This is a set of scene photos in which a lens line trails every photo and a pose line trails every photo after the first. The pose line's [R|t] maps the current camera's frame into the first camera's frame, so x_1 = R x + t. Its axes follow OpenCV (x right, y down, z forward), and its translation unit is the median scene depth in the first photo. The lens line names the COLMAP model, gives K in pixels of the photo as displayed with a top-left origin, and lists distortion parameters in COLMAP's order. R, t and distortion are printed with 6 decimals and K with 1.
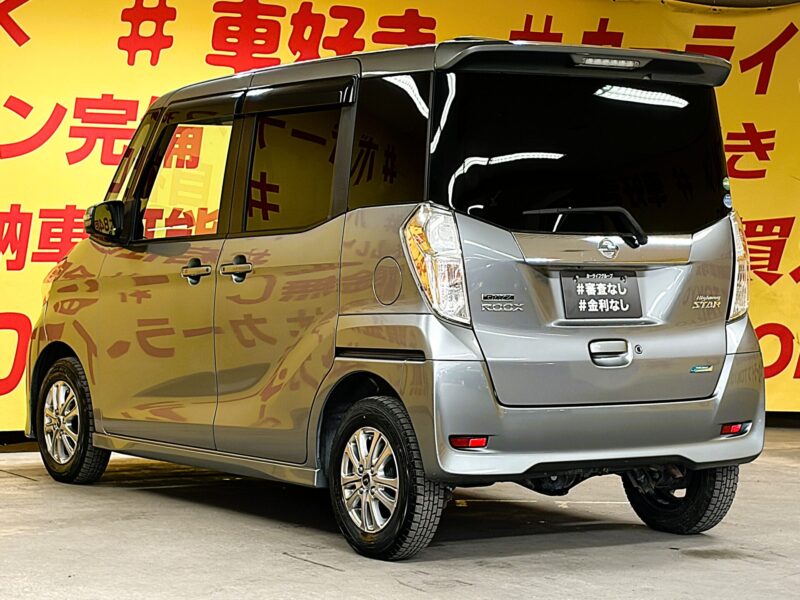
lens RADIAL K [[2124.6, 0, 400.0], [0, 2124.6, 300.0], [0, 0, 1]] dist [0.292022, 0.272403]
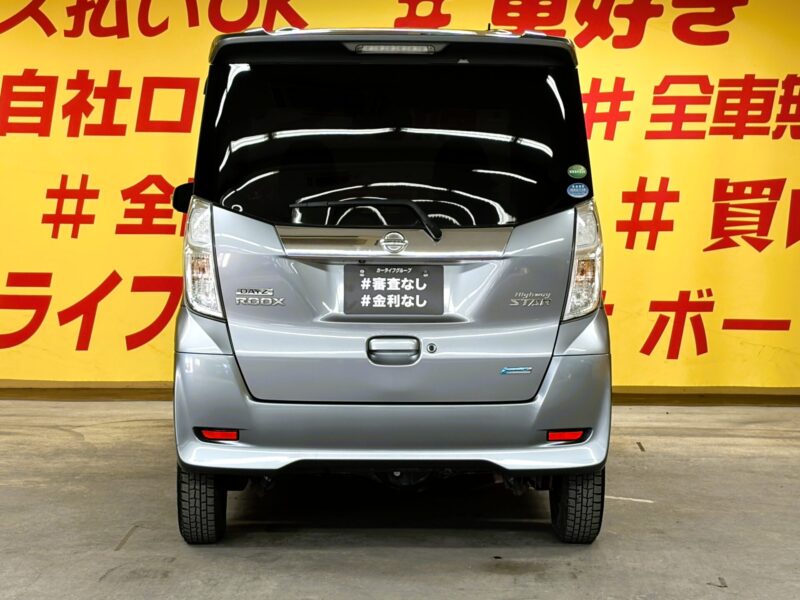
lens RADIAL K [[1957.6, 0, 400.0], [0, 1957.6, 300.0], [0, 0, 1]] dist [0.210768, -0.745881]
pose [[0.852386, 0.033633, -0.521830, 0.387581], [-0.013966, 0.999038, 0.041577, -0.024083], [0.522726, -0.028151, 0.852036, 0.169544]]
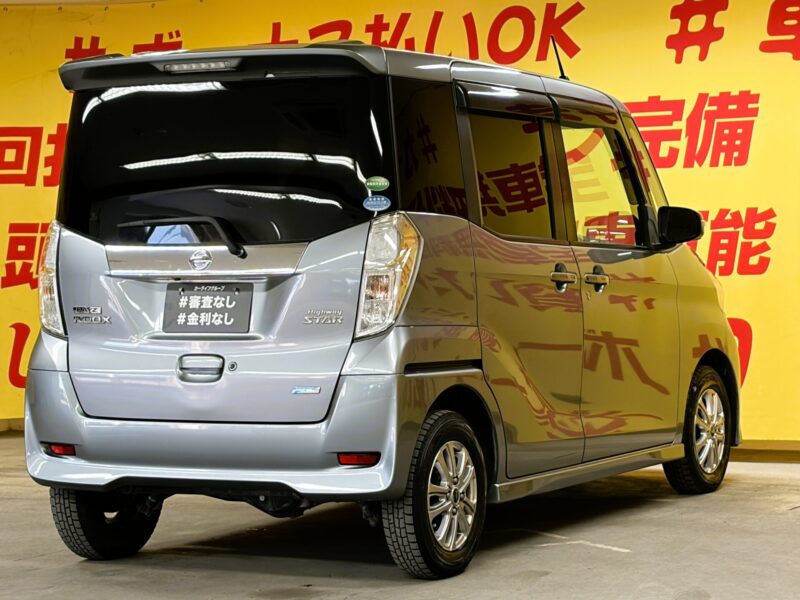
lens RADIAL K [[2192.4, 0, 400.0], [0, 2192.4, 300.0], [0, 0, 1]] dist [0.302024, -2.204761]
pose [[0.486607, 0.006462, -0.873597, 0.692930], [-0.003020, 0.999979, 0.005715, -0.008270], [0.873616, -0.000143, 0.486616, 0.410867]]
